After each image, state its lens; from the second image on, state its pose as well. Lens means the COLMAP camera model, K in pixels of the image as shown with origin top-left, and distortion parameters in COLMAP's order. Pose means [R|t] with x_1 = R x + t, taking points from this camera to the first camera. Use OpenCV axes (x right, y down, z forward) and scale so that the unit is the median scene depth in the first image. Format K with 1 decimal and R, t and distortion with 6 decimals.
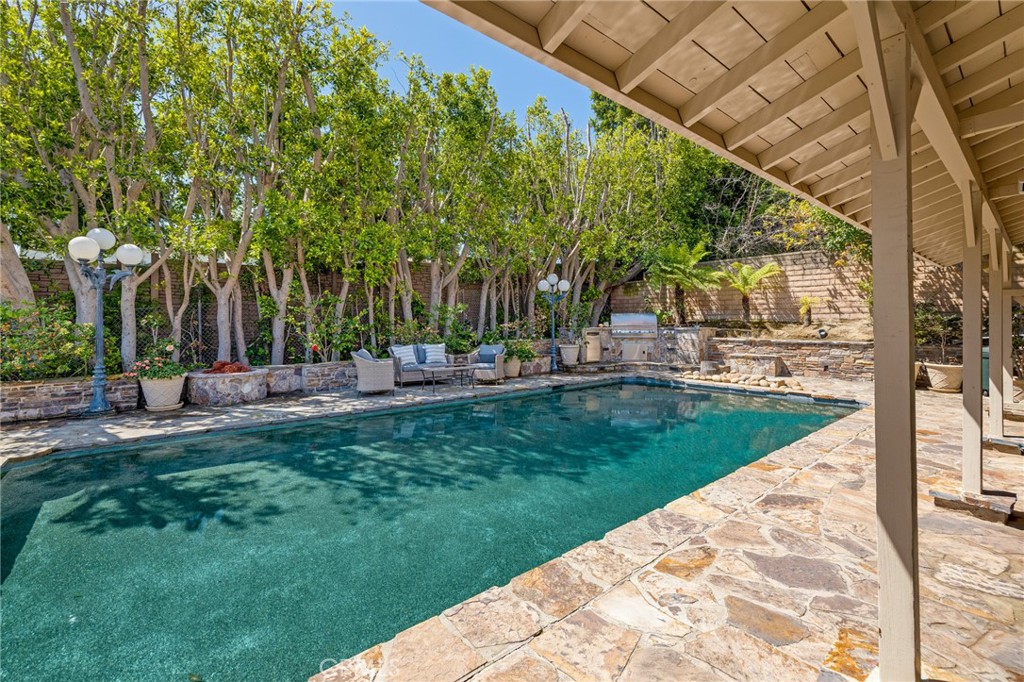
lens RADIAL K [[439.5, 0, 509.7], [0, 439.5, 315.4], [0, 0, 1]] dist [0.000762, -0.000034]
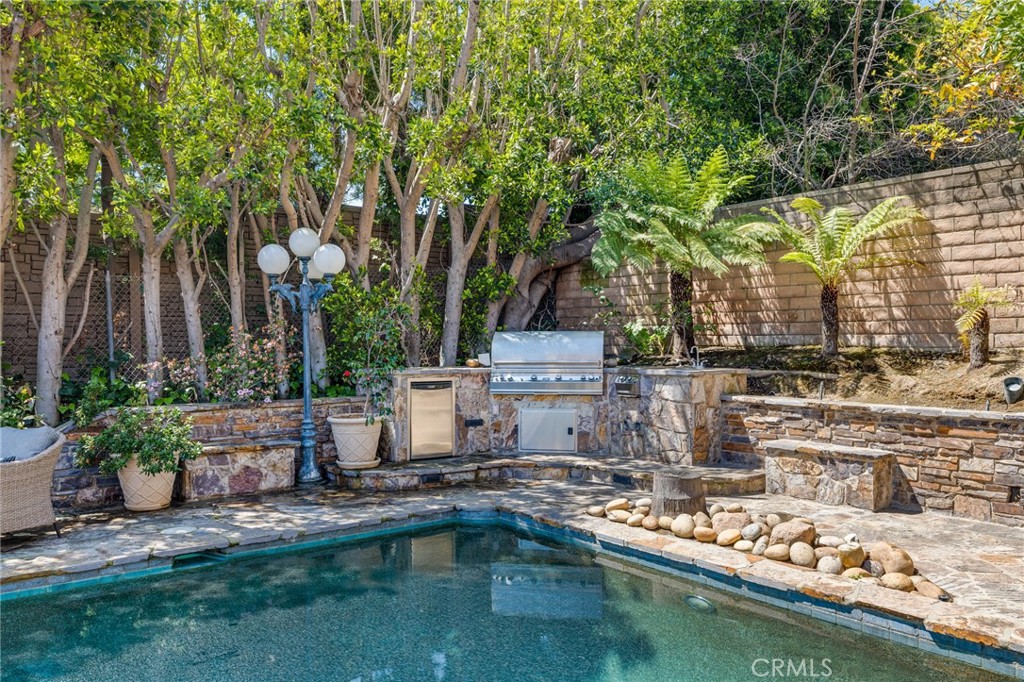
lens RADIAL K [[766.7, 0, 515.5], [0, 766.7, 364.7], [0, 0, 1]] dist [0.001224, -0.003976]
pose [[0.999860, -0.002050, -0.016610, 0.295958], [0.002767, 0.999060, 0.043257, -0.005676], [0.016506, -0.043297, 0.998926, 0.348795]]
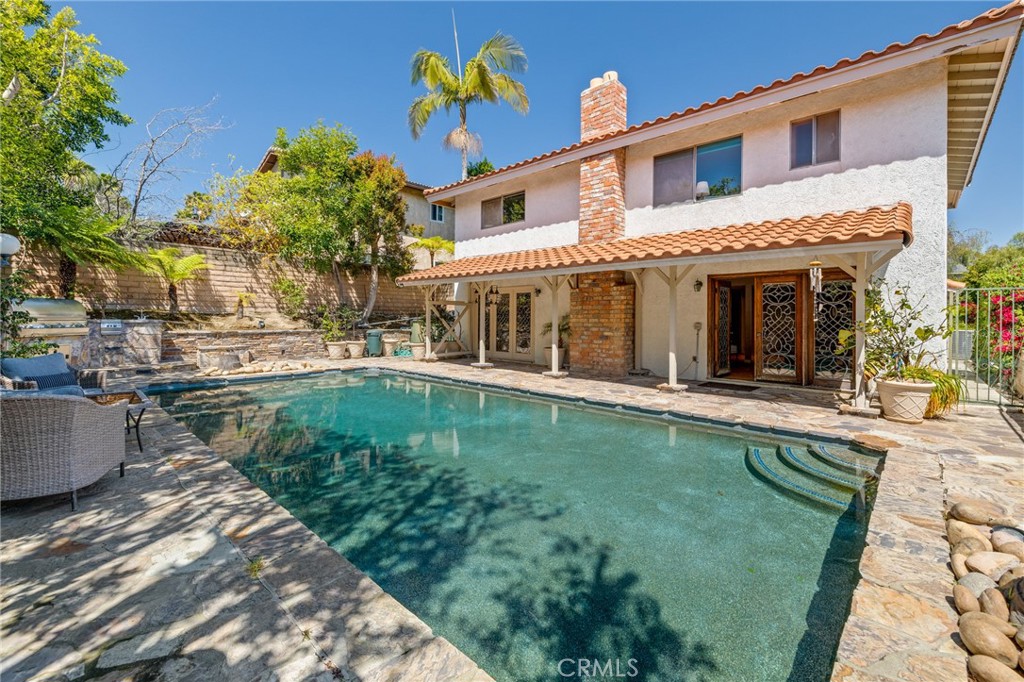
lens RADIAL K [[431.6, 0, 511.3], [0, 431.6, 318.4], [0, 0, 1]] dist [0.001000, 0.000307]
pose [[-0.127508, -0.000965, 0.991837, -0.491617], [-0.026565, 0.999644, -0.002443, 0.009630], [-0.991482, -0.026660, -0.127489, 0.448155]]
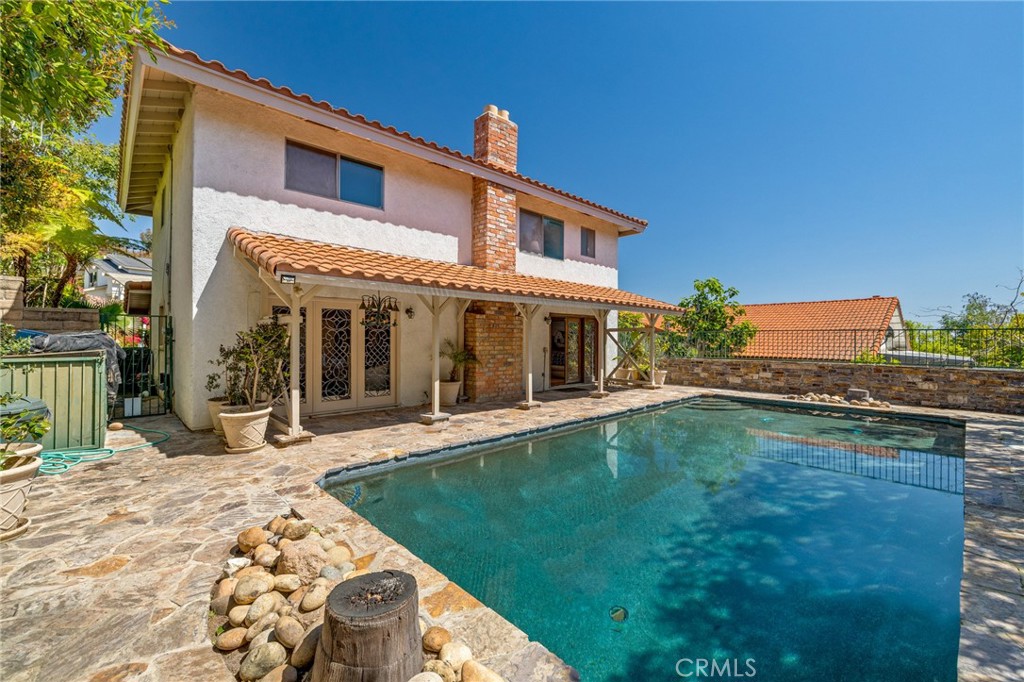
lens RADIAL K [[444.7, 0, 514.4], [0, 444.7, 333.1], [0, 0, 1]] dist [-0.000722, -0.000302]
pose [[-0.997361, -0.005604, -0.072386, 0.377052], [-0.003594, 0.999605, -0.027866, 0.002258], [0.072514, -0.027532, -0.996987, 1.070775]]
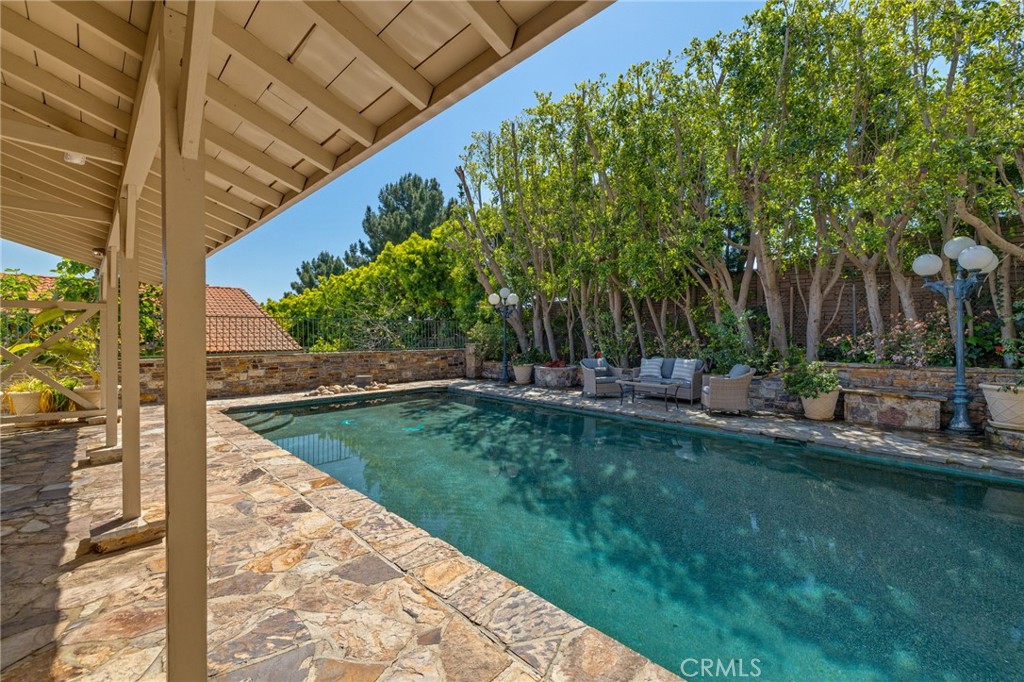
lens RADIAL K [[425.0, 0, 512.0], [0, 425.0, 341.0], [0, 0, 1]] dist [0.000391, -0.000029]
pose [[0.093245, 0.016451, -0.995507, 0.540121], [0.019048, 0.999651, 0.018303, 0.004751], [0.995461, -0.020669, 0.092899, 0.461375]]
